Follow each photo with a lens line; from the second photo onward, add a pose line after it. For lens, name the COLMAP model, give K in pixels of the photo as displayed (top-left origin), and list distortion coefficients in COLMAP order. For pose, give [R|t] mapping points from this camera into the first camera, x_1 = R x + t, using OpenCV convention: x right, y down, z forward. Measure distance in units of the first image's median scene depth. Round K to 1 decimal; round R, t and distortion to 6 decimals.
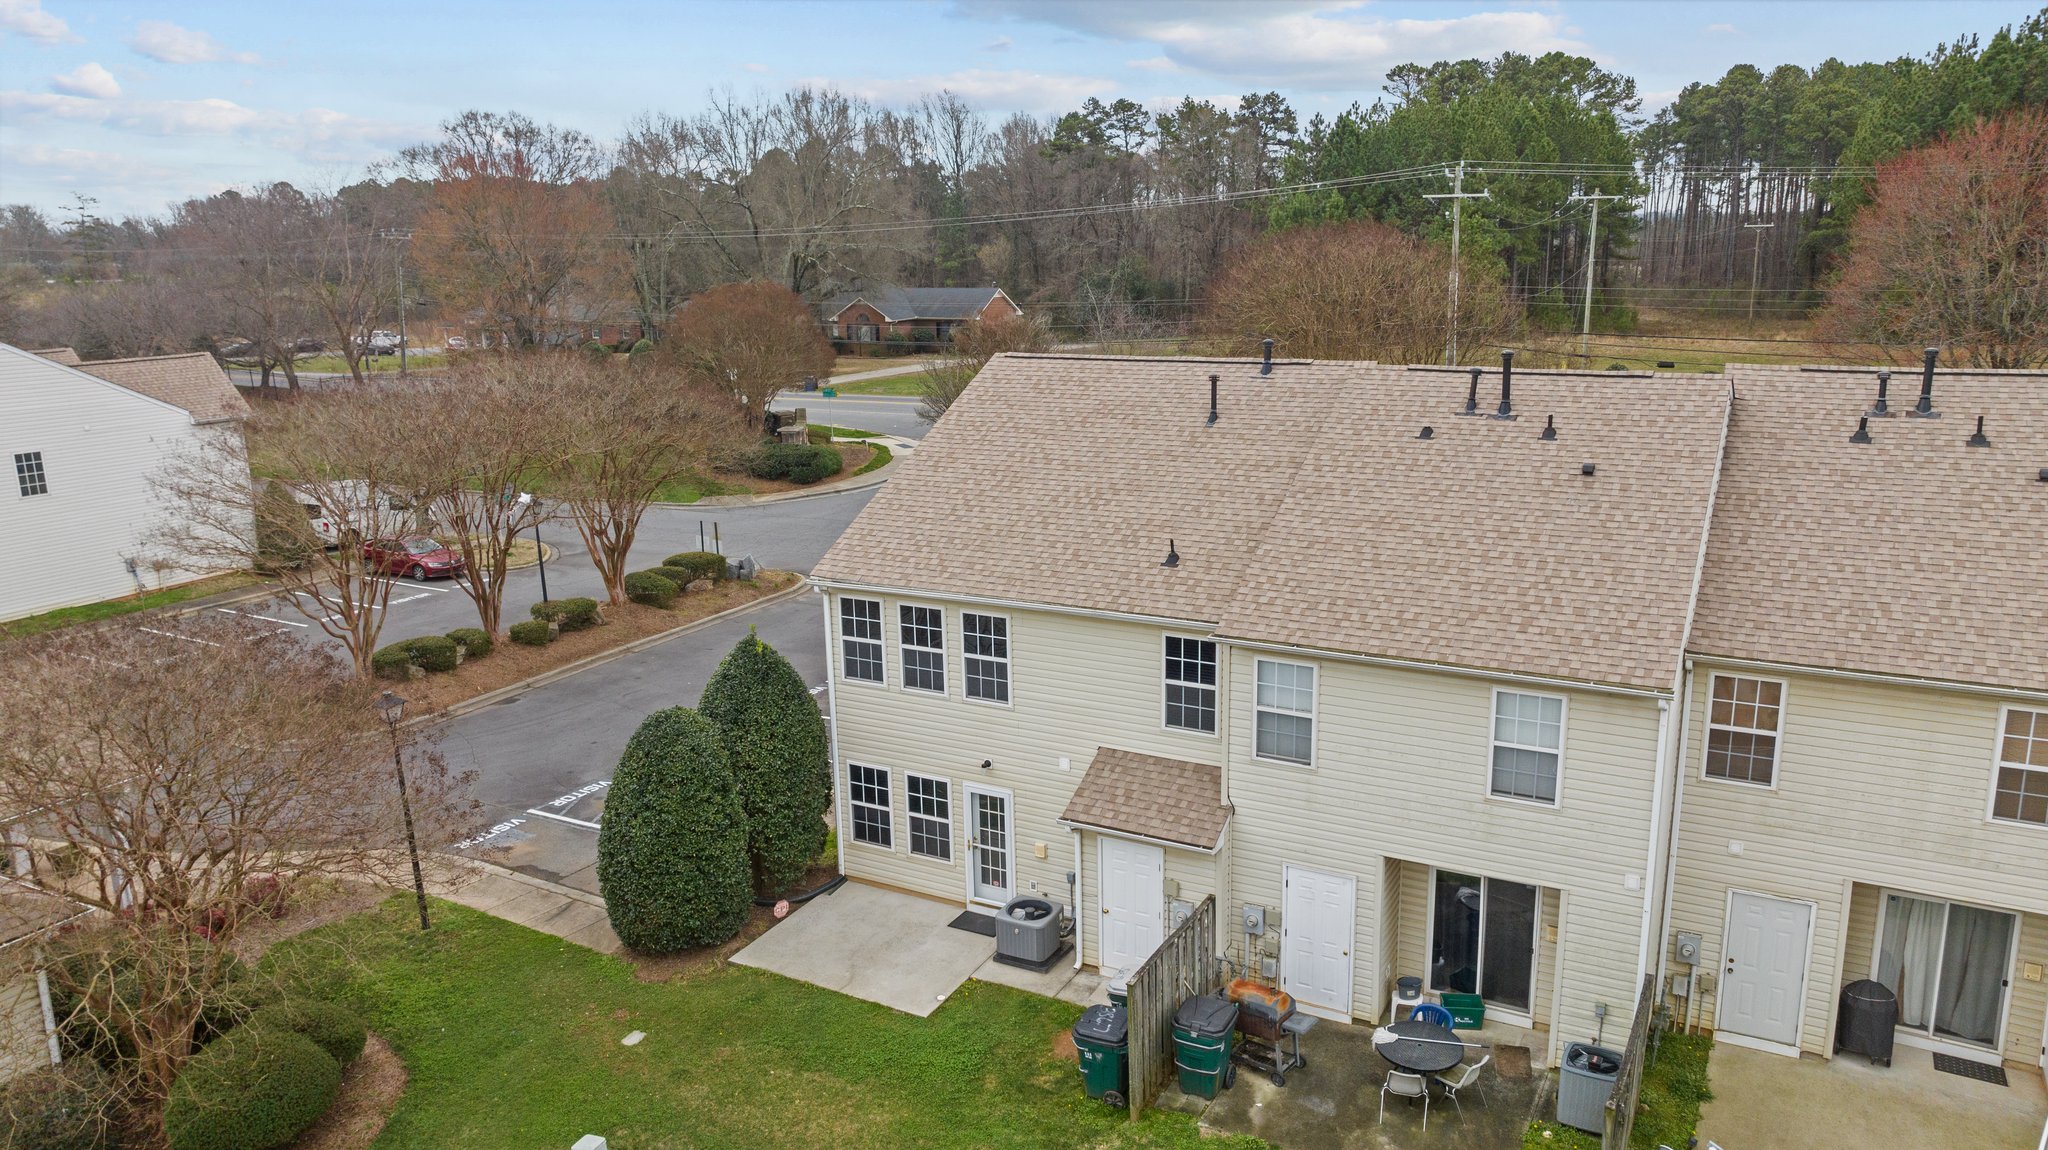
lens RADIAL K [[1430.5, 0, 1024.0], [0, 1430.5, 575.0], [0, 0, 1]] dist [-0.054753, 0.056870]
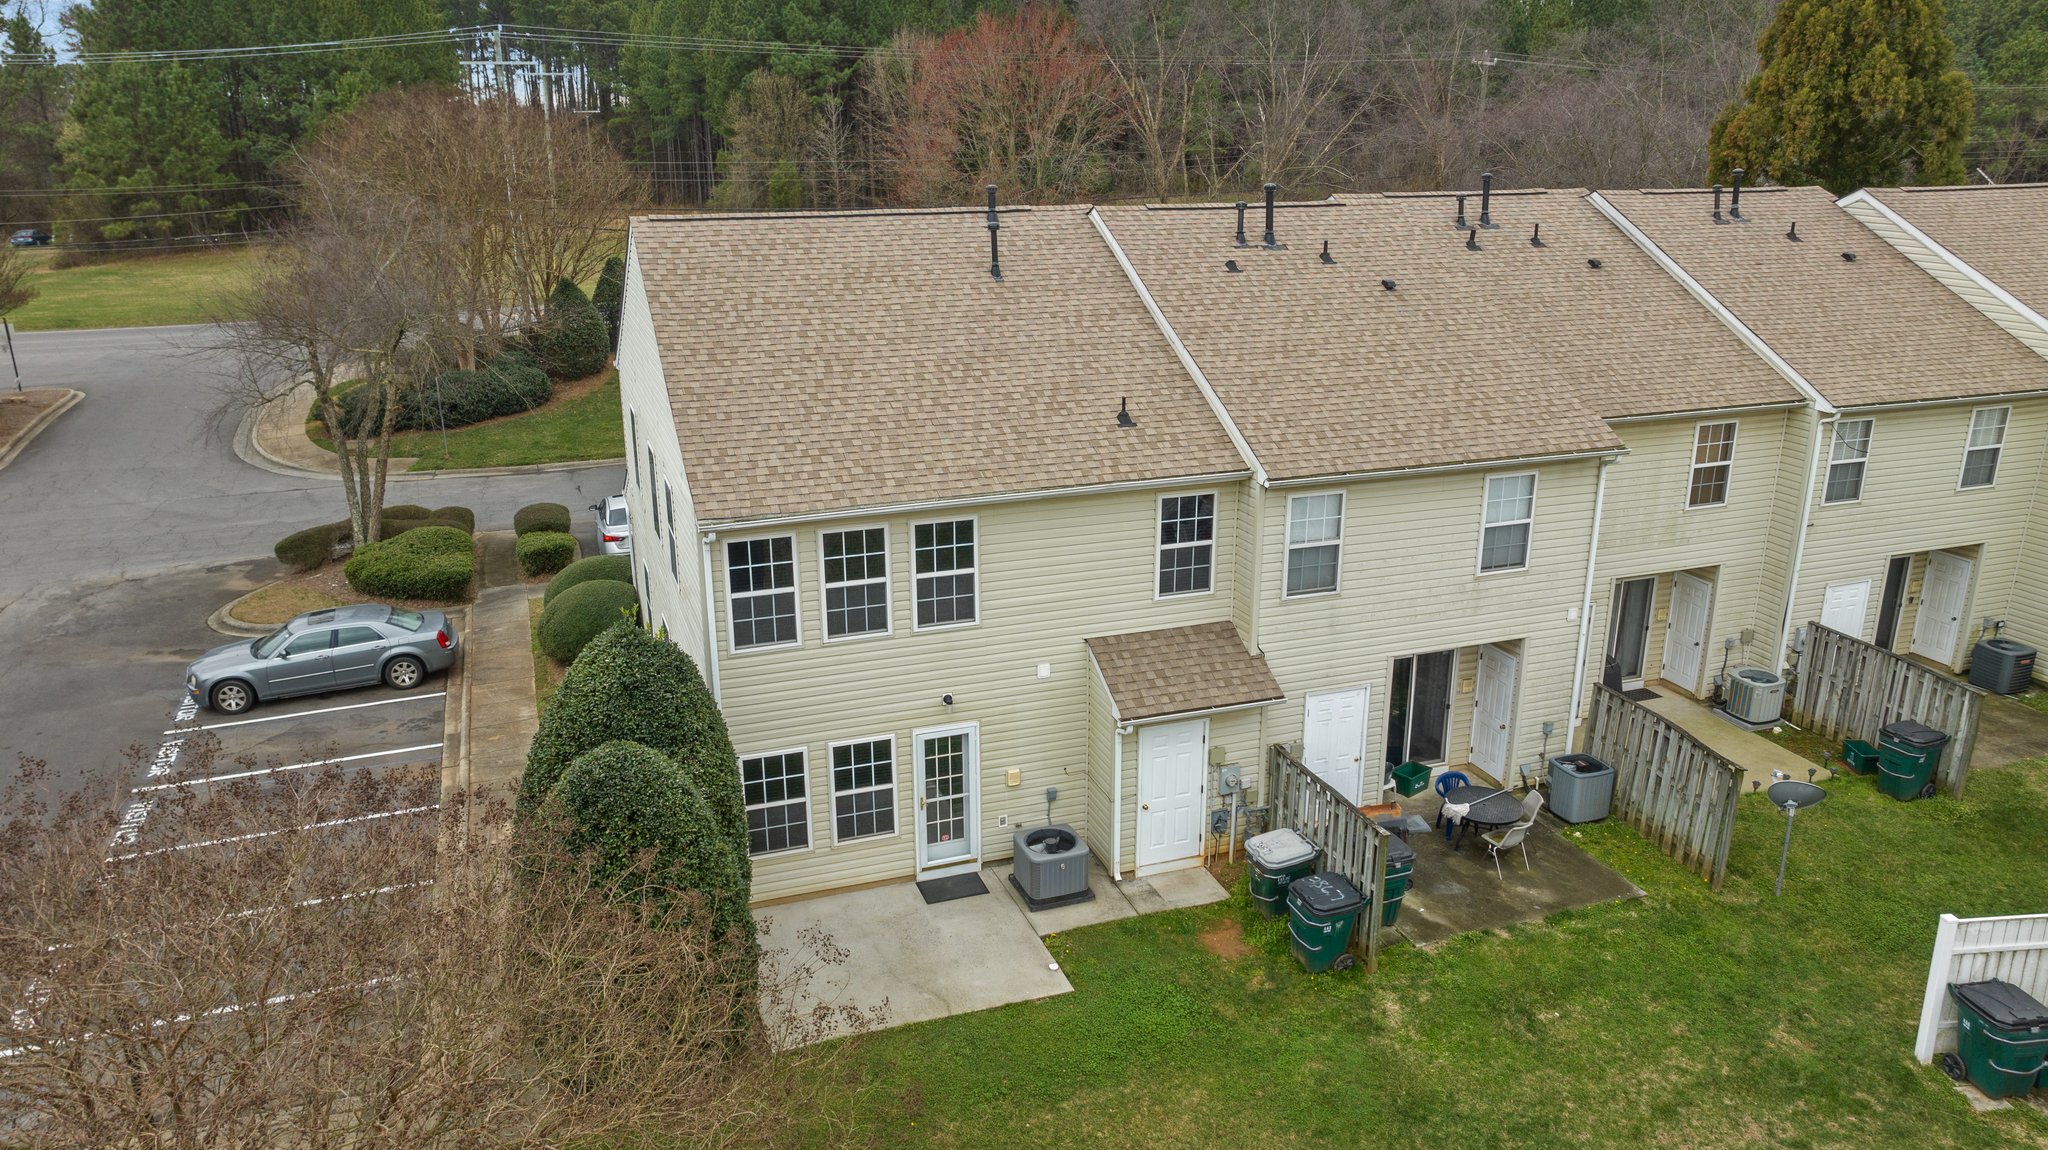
lens RADIAL K [[1430.5, 0, 1024.0], [0, 1430.5, 575.0], [0, 0, 1]] dist [-0.054753, 0.056870]
pose [[0.649185, -0.213240, 0.730129, -0.618804], [0.155721, 0.976827, 0.146833, -0.056794], [-0.744520, 0.018375, 0.667347, 0.429462]]
